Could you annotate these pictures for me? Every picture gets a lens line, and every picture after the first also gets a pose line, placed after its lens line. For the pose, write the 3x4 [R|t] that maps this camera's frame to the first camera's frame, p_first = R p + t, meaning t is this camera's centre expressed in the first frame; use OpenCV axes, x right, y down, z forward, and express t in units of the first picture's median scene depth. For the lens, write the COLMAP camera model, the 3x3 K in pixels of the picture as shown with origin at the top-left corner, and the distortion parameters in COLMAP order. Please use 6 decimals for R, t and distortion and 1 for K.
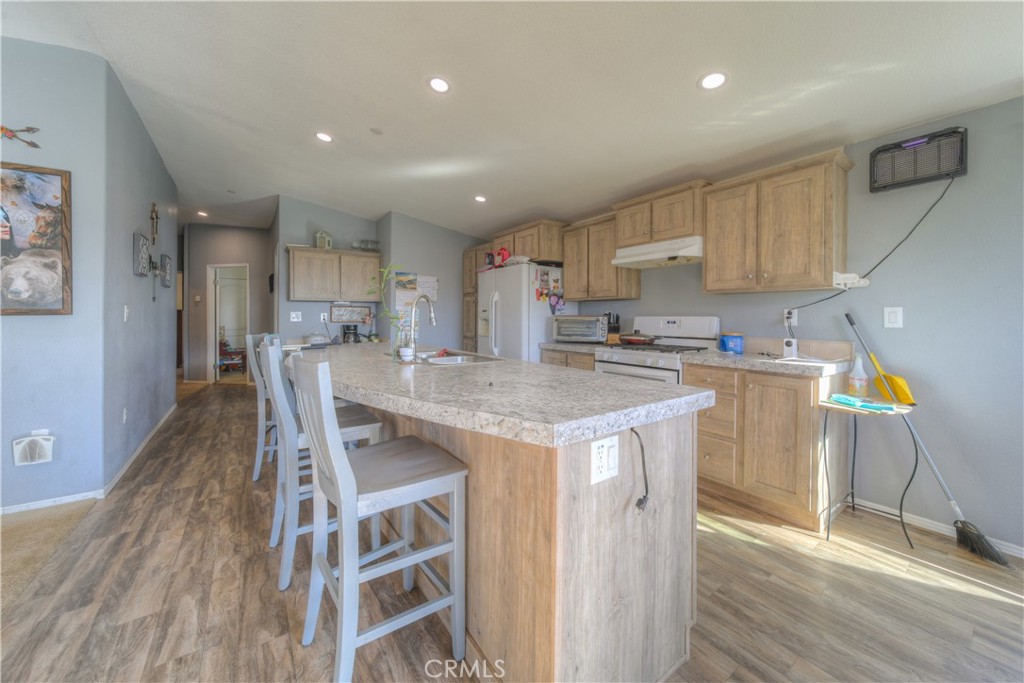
lens RADIAL K [[366.8, 0, 519.1], [0, 366.8, 316.1], [0, 0, 1]] dist [-0.000695, -0.000997]
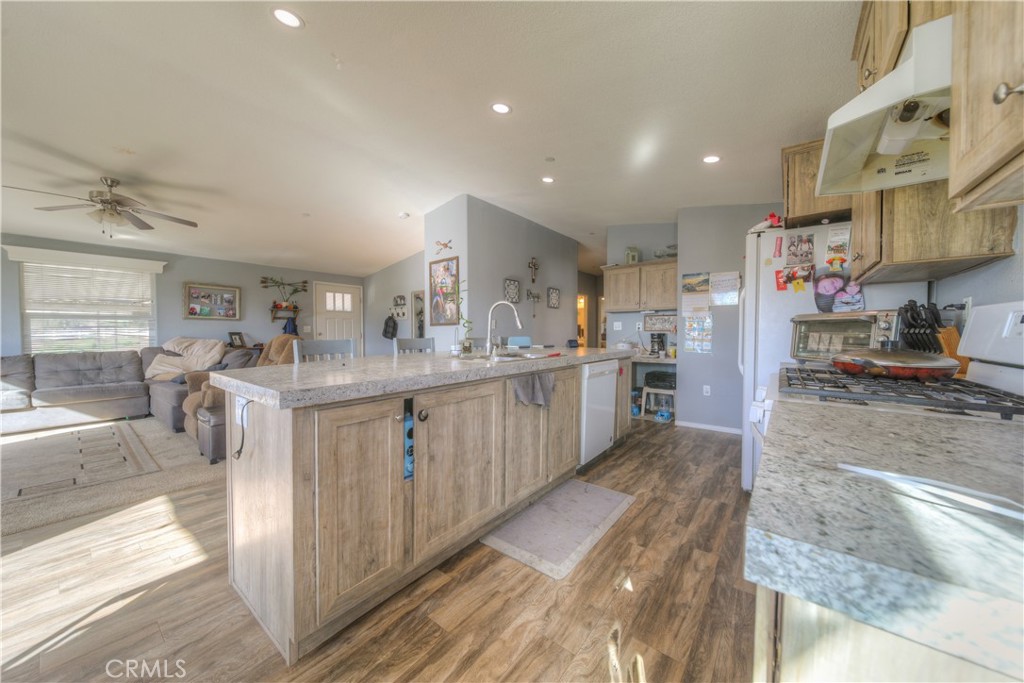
lens RADIAL K [[366.8, 0, 523.3], [0, 366.8, 339.8], [0, 0, 1]] dist [-0.000695, -0.000997]
pose [[0.270713, 0.019803, -0.962456, 0.843401], [0.005572, 0.999739, 0.022138, 0.034122], [0.962644, -0.011355, 0.270532, 0.748625]]
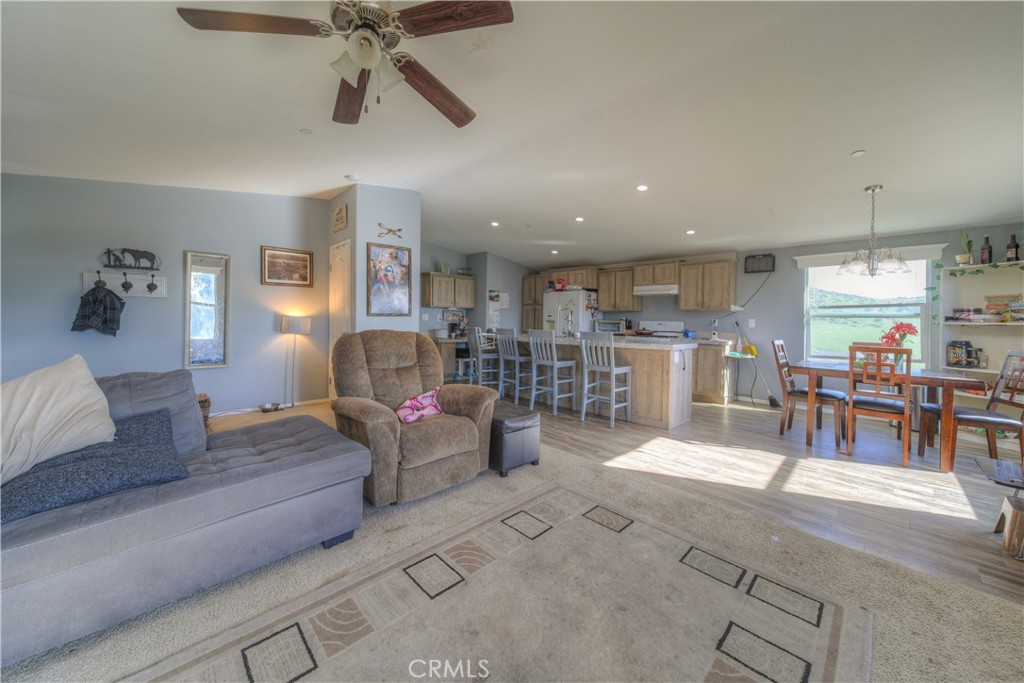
lens RADIAL K [[366.8, 0, 517.8], [0, 366.8, 314.5], [0, 0, 1]] dist [-0.000695, -0.000997]
pose [[0.986625, 0.018744, 0.161925, -0.906180], [-0.017599, 0.999809, -0.008505, -0.005854], [-0.162054, 0.005542, 0.986766, -1.136810]]
